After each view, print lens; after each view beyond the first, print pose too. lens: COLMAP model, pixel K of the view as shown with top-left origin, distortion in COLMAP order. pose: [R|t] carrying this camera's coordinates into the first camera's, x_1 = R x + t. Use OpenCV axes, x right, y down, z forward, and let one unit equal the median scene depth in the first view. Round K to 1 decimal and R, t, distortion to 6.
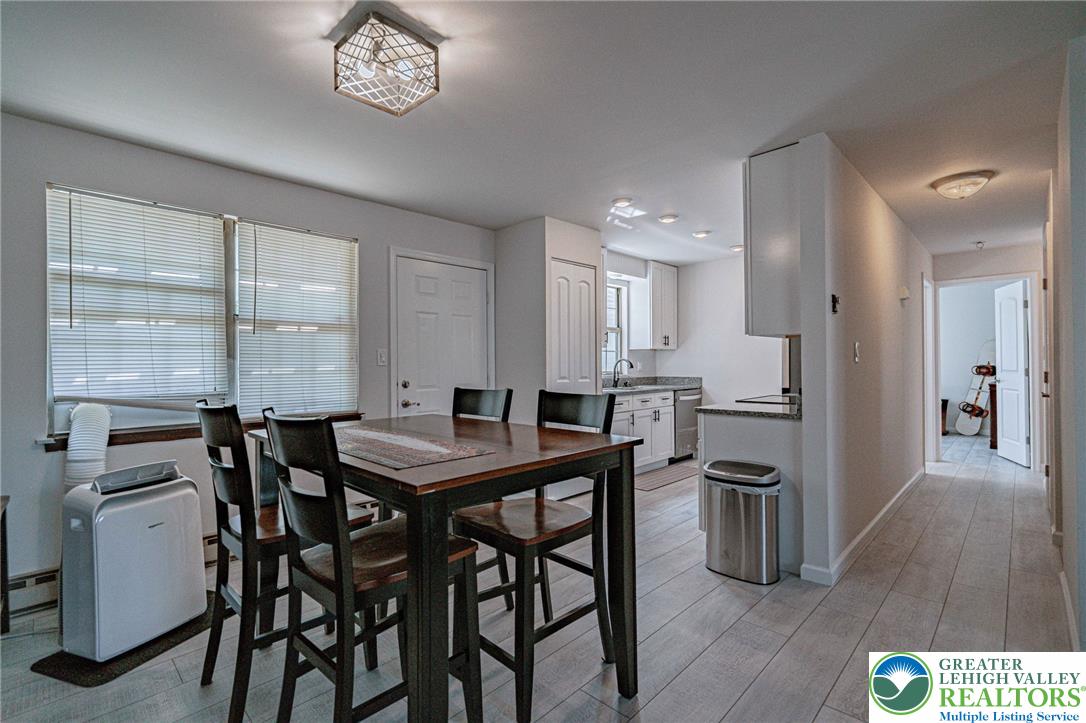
lens RADIAL K [[498.6, 0, 535.7], [0, 498.6, 366.2], [0, 0, 1]] dist [0.002008, 0.000585]
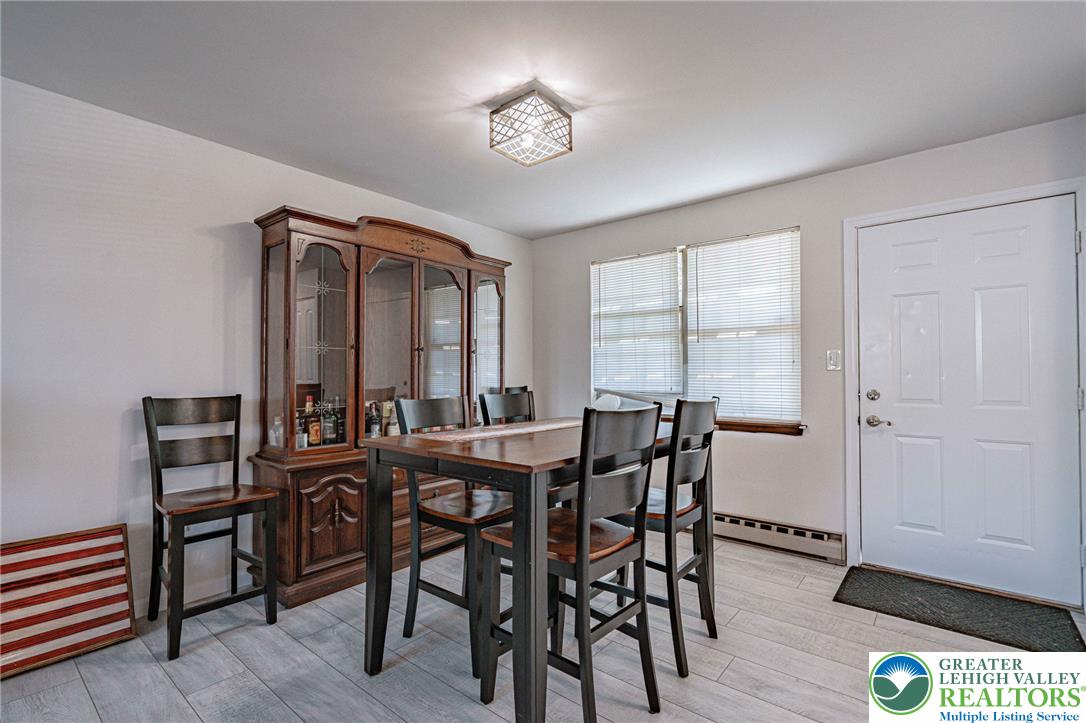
lens RADIAL K [[498.6, 0, 539.0], [0, 498.6, 363.8], [0, 0, 1]] dist [0.002008, 0.000585]
pose [[0.080801, -0.010843, -0.996671, 0.577478], [-0.000164, 0.999941, -0.010892, -0.003183], [0.996730, 0.001044, 0.080795, 0.569862]]
